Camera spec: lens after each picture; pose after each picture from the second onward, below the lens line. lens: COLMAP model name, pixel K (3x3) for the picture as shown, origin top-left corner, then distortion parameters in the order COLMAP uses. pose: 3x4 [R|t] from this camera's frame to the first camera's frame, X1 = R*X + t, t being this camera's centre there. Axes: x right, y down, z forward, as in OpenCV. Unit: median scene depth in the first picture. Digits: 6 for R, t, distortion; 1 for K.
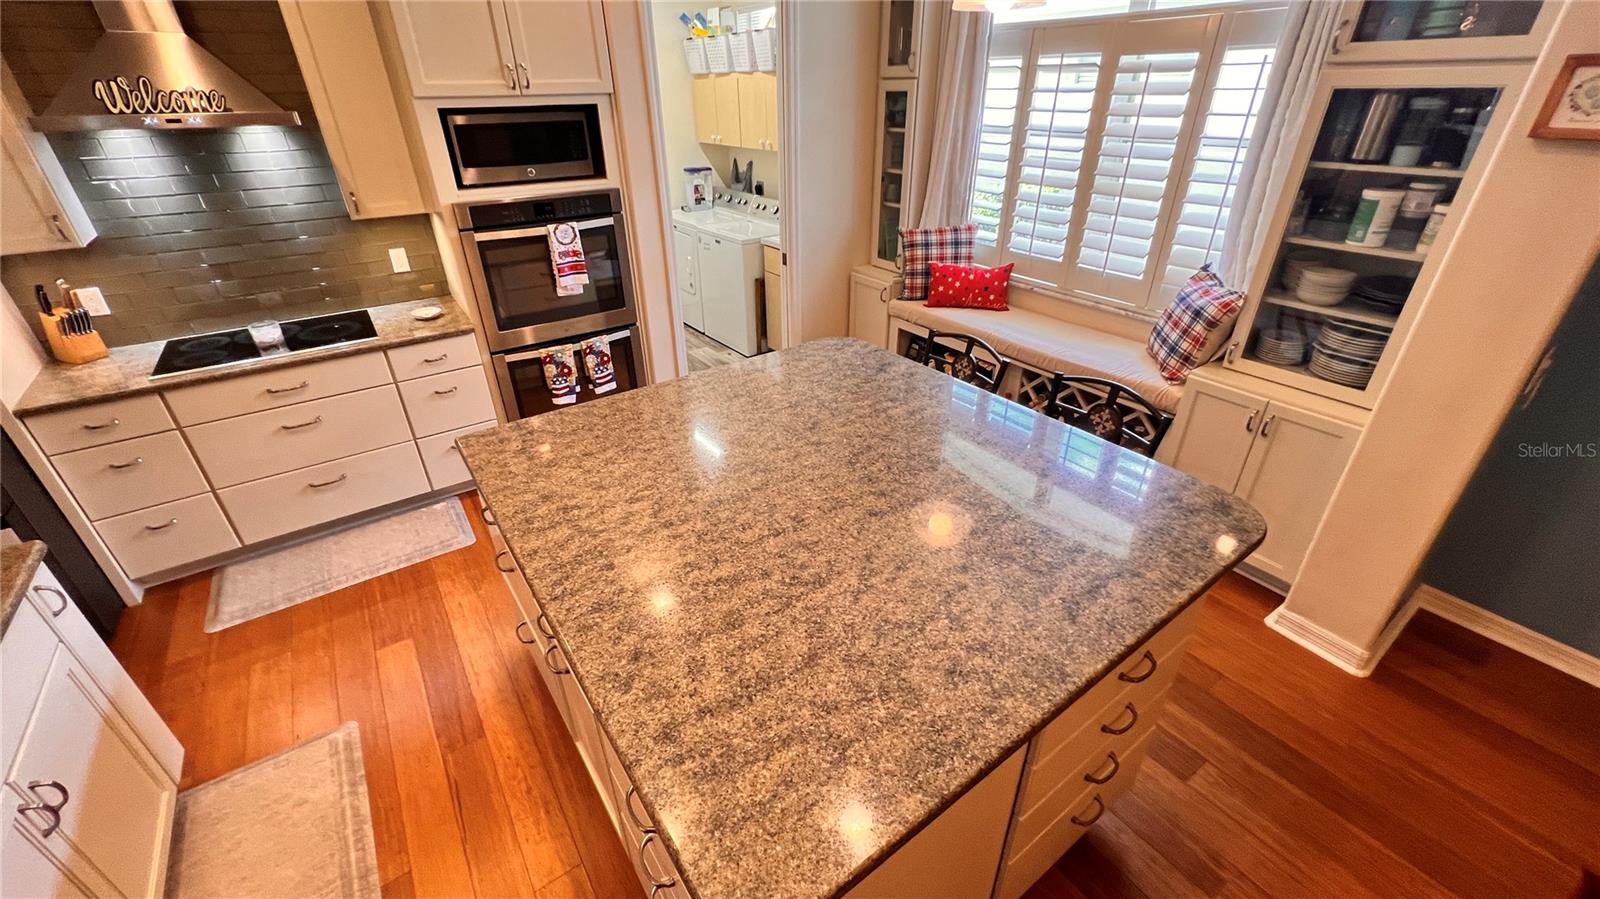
lens RADIAL K [[641.7, 0, 796.9], [0, 641.7, 447.6], [0, 0, 1]] dist [-0.002905, 0.000582]
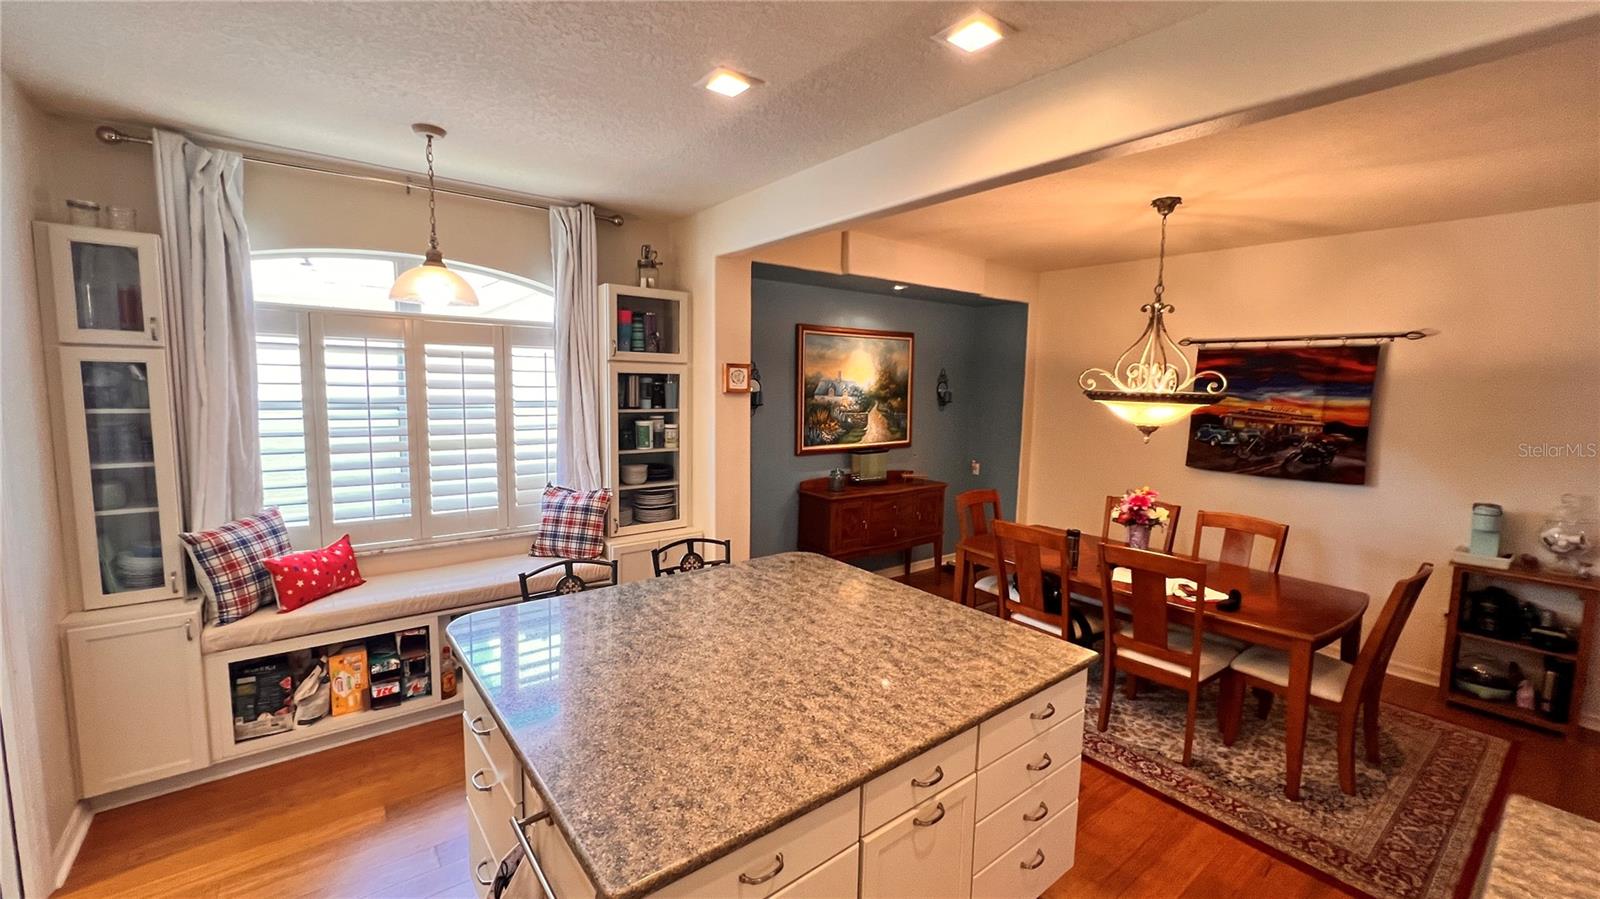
lens RADIAL K [[641.7, 0, 795.6], [0, 641.7, 447.8], [0, 0, 1]] dist [-0.002905, 0.000582]
pose [[-0.045452, -0.094466, 0.994490, -0.714144], [0.473989, 0.874283, 0.104711, -0.229002], [-0.879357, 0.476137, 0.005038, 0.456532]]
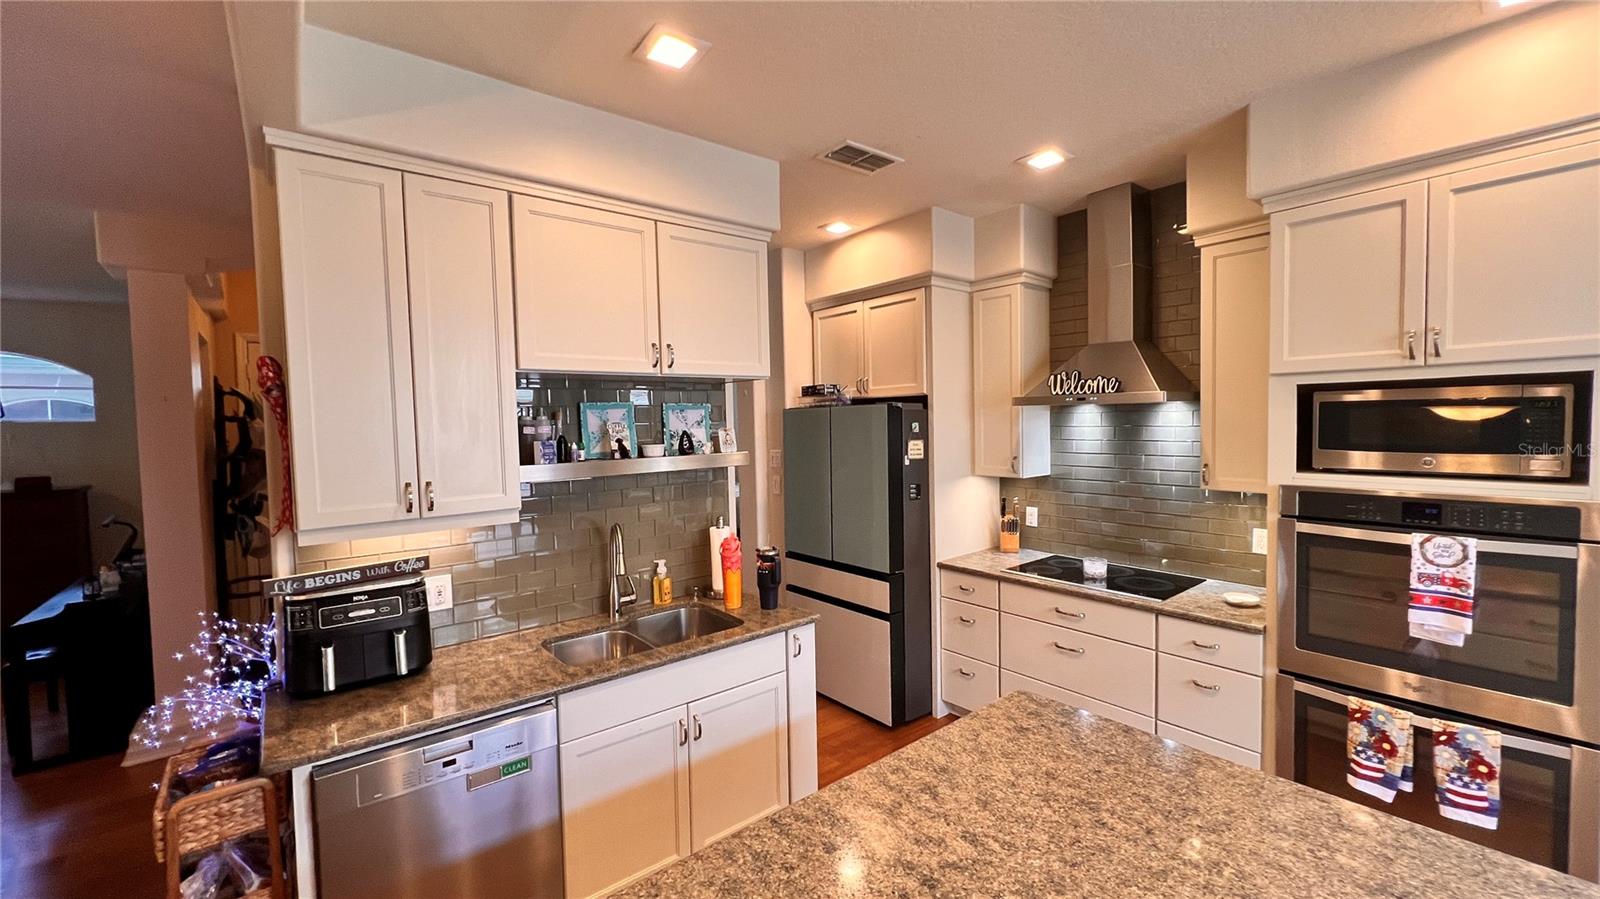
lens RADIAL K [[641.7, 0, 794.9], [0, 641.7, 446.5], [0, 0, 1]] dist [-0.002905, 0.000582]
pose [[0.061456, 0.052683, -0.996718, 0.244232], [-0.471228, 0.881837, 0.017556, -0.128336], [0.879868, 0.468602, 0.079020, 0.320830]]
